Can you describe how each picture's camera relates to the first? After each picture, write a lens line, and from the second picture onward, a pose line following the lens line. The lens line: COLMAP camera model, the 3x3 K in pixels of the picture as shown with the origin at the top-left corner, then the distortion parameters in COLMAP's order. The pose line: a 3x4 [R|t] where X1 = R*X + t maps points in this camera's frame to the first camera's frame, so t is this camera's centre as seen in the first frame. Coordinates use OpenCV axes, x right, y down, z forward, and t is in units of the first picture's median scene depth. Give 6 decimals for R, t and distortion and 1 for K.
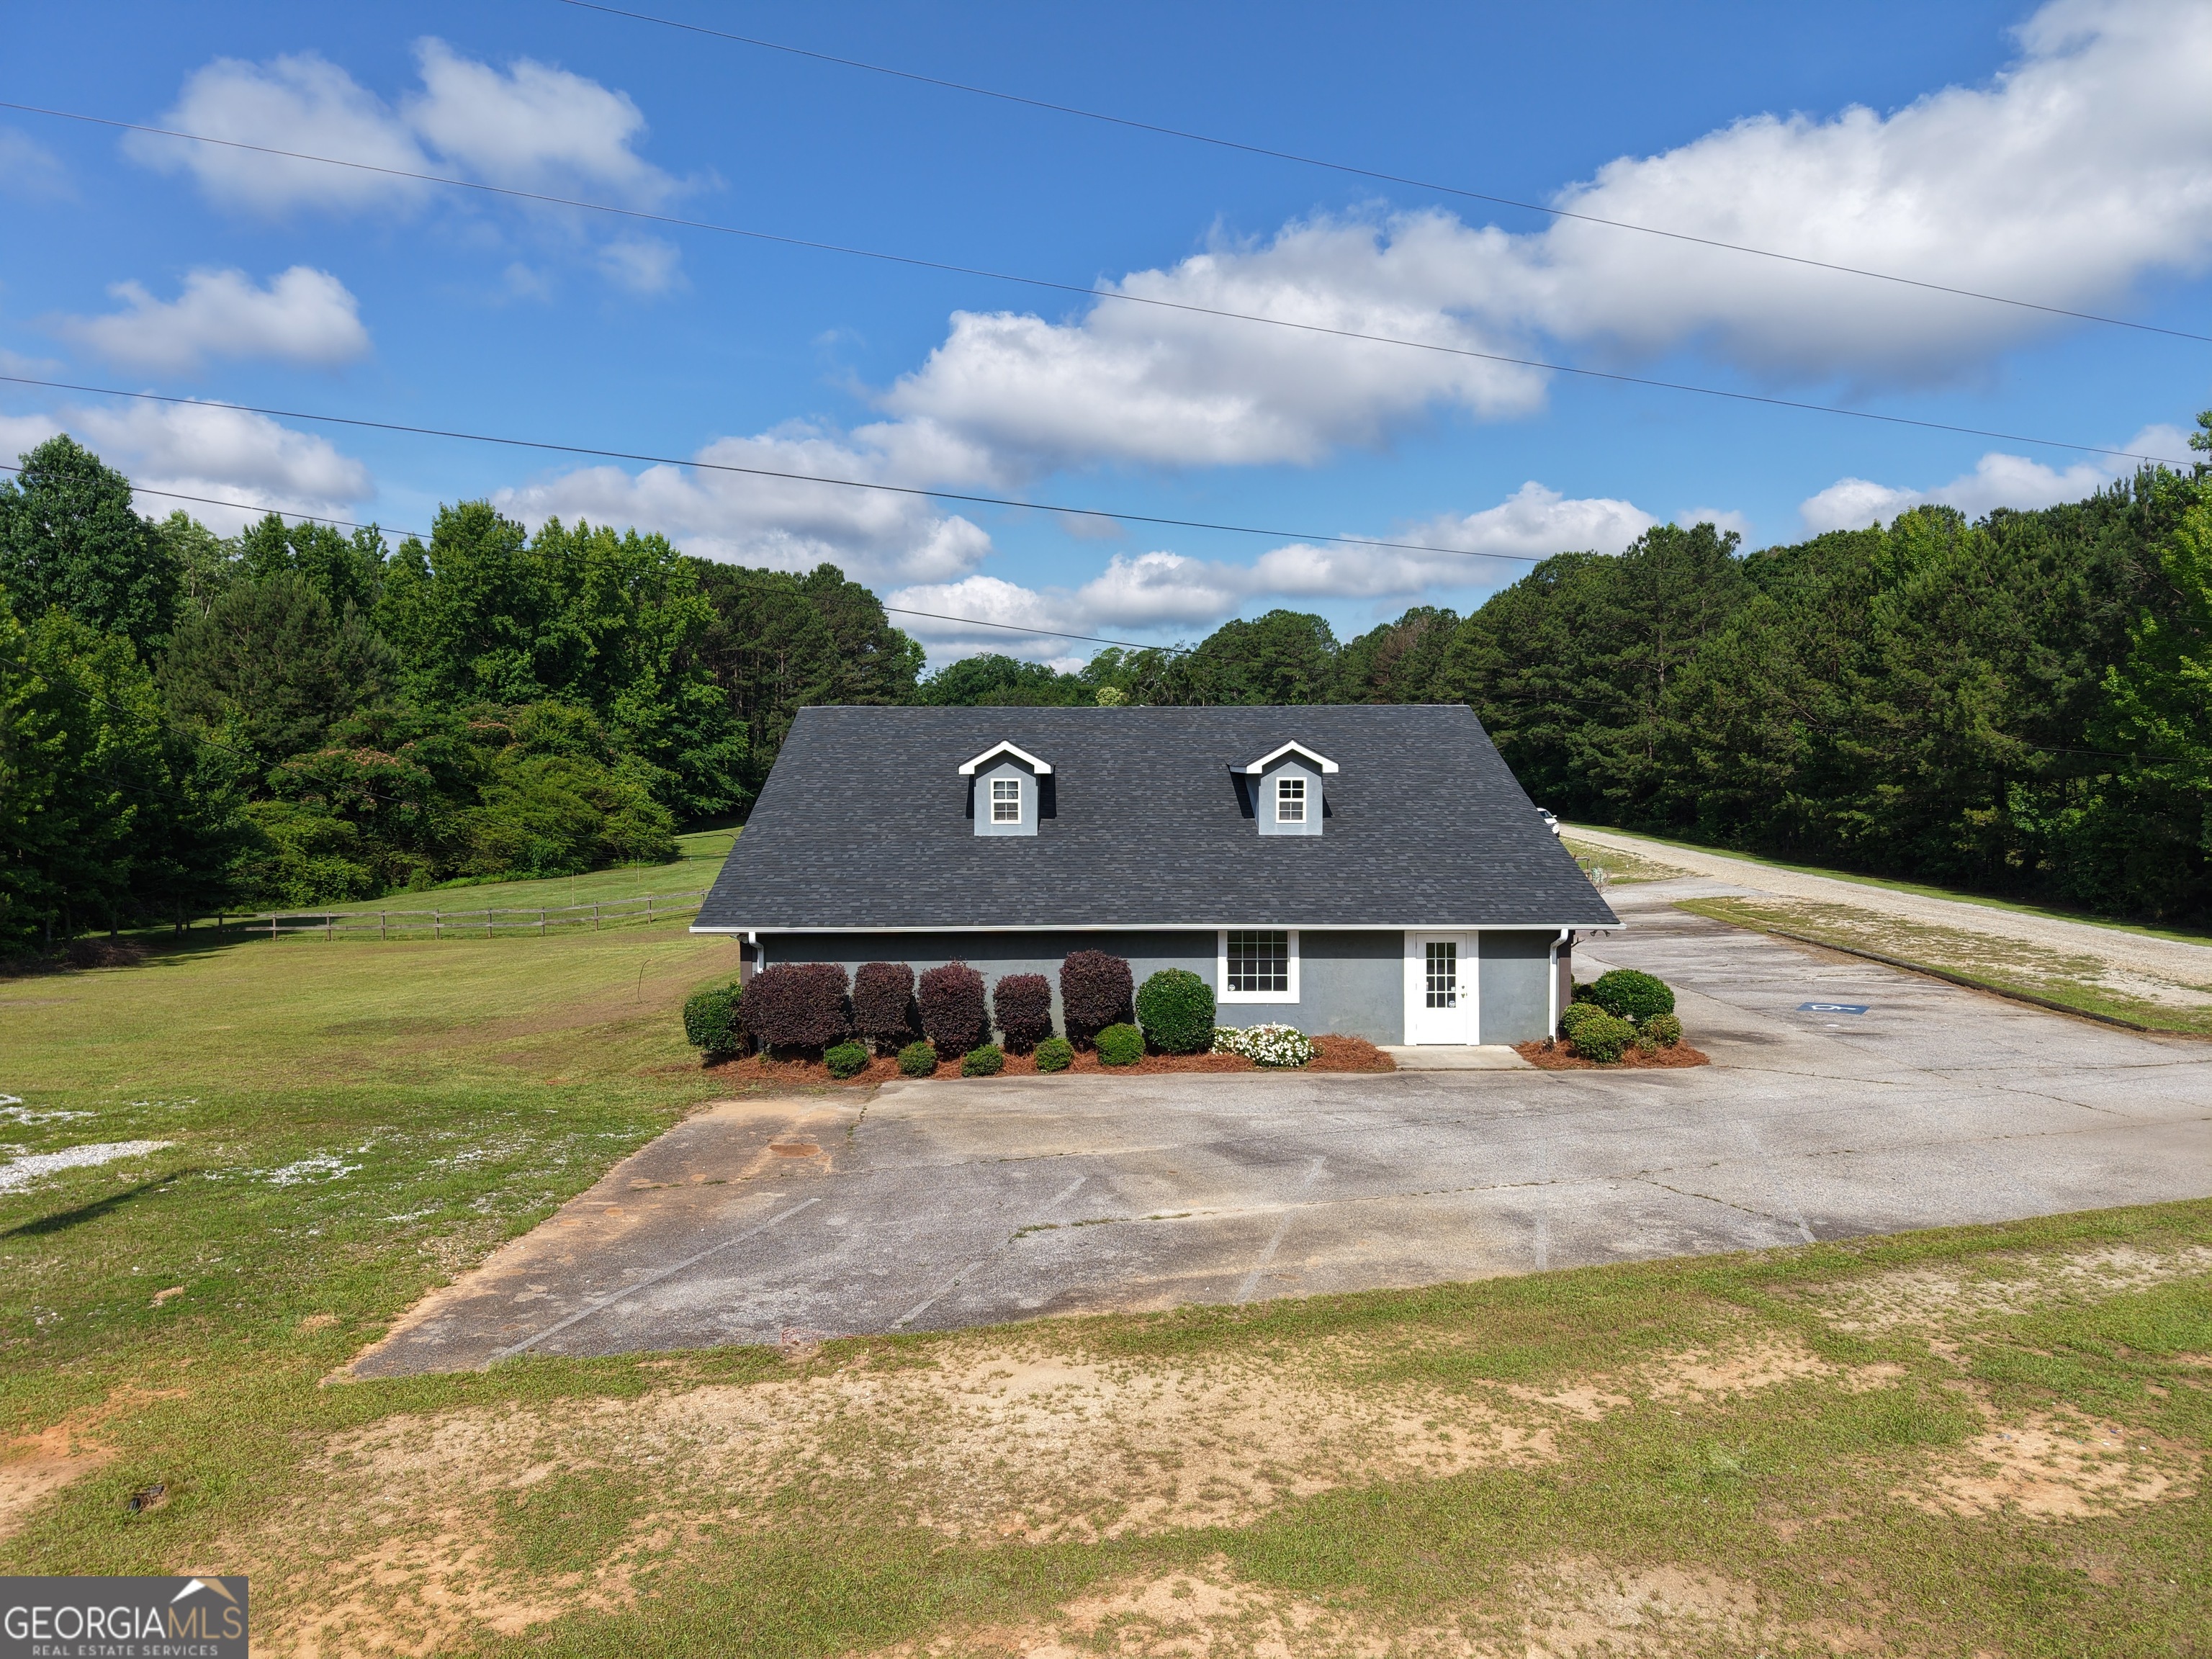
lens RADIAL K [[1576.3, 0, 1151.6], [0, 1576.3, 839.4], [0, 0, 1]] dist [0.043213, -0.081491]
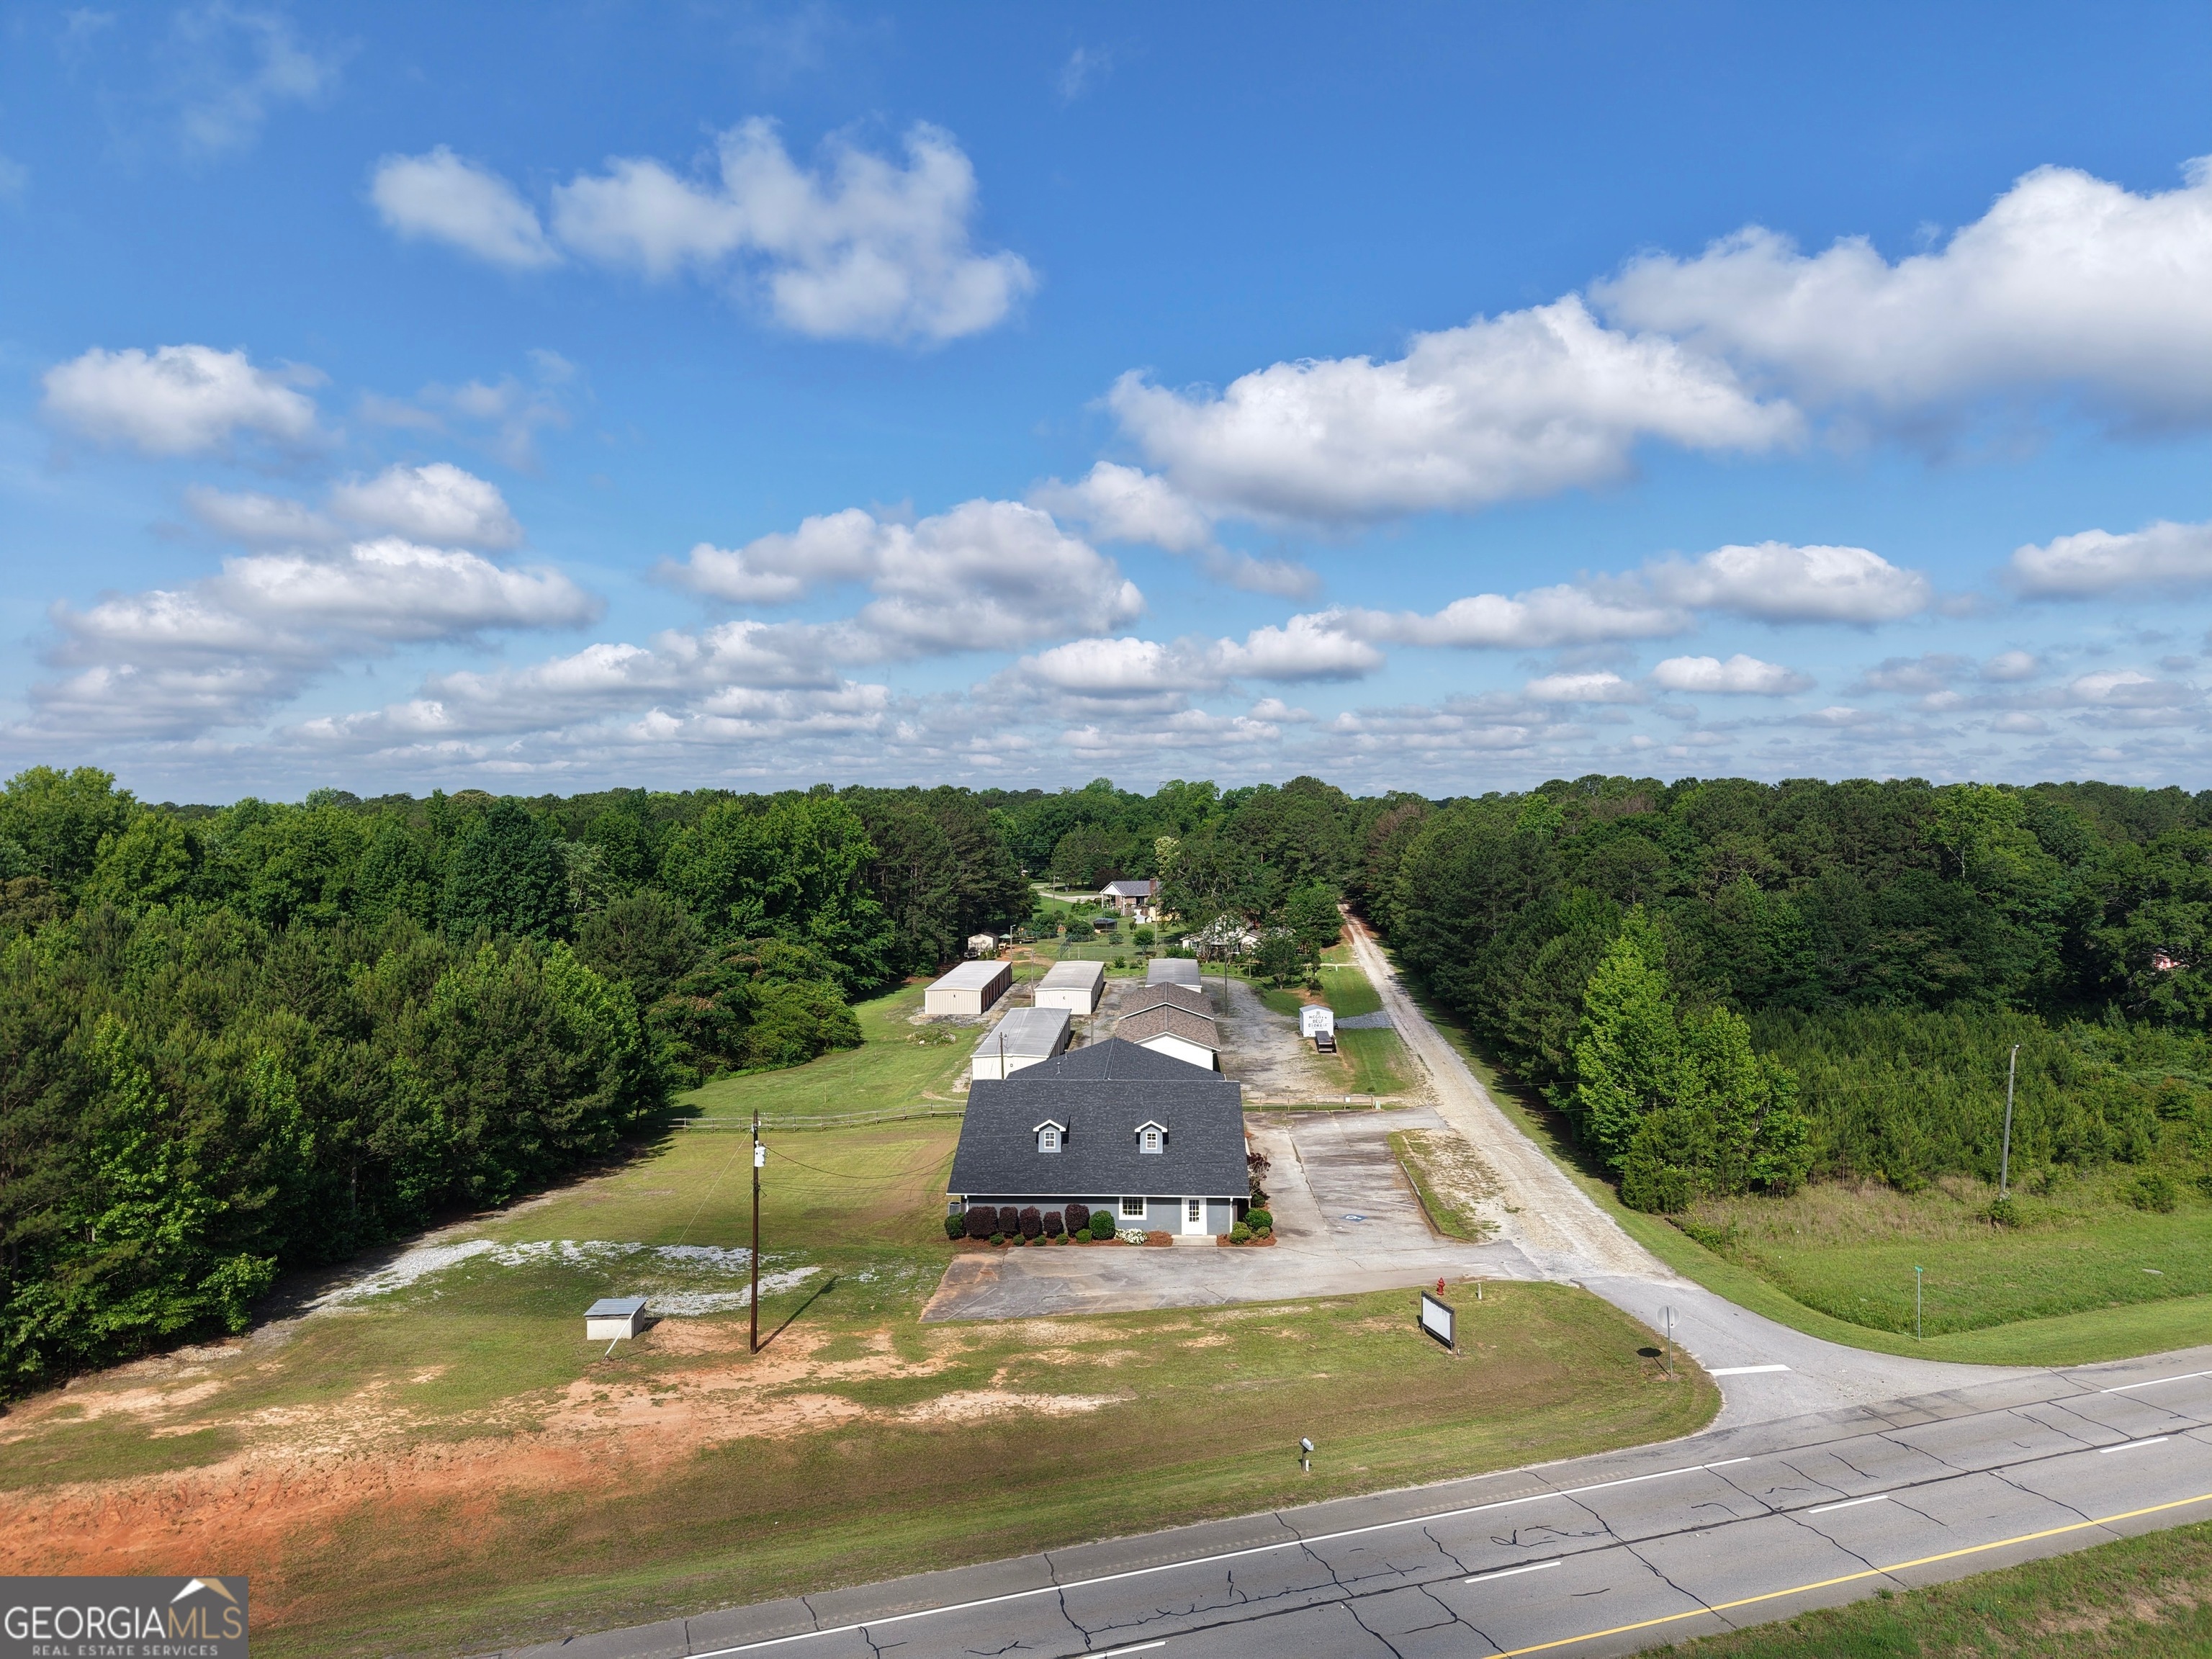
lens RADIAL K [[1520.3, 0, 1106.0], [0, 1520.3, 829.5], [0, 0, 1]] dist [0.029162, -0.025185]
pose [[0.996531, -0.005480, -0.083036, 0.261897], [0.001449, 0.998821, -0.048532, -0.494861], [0.083204, 0.048244, 0.995364, -1.911473]]
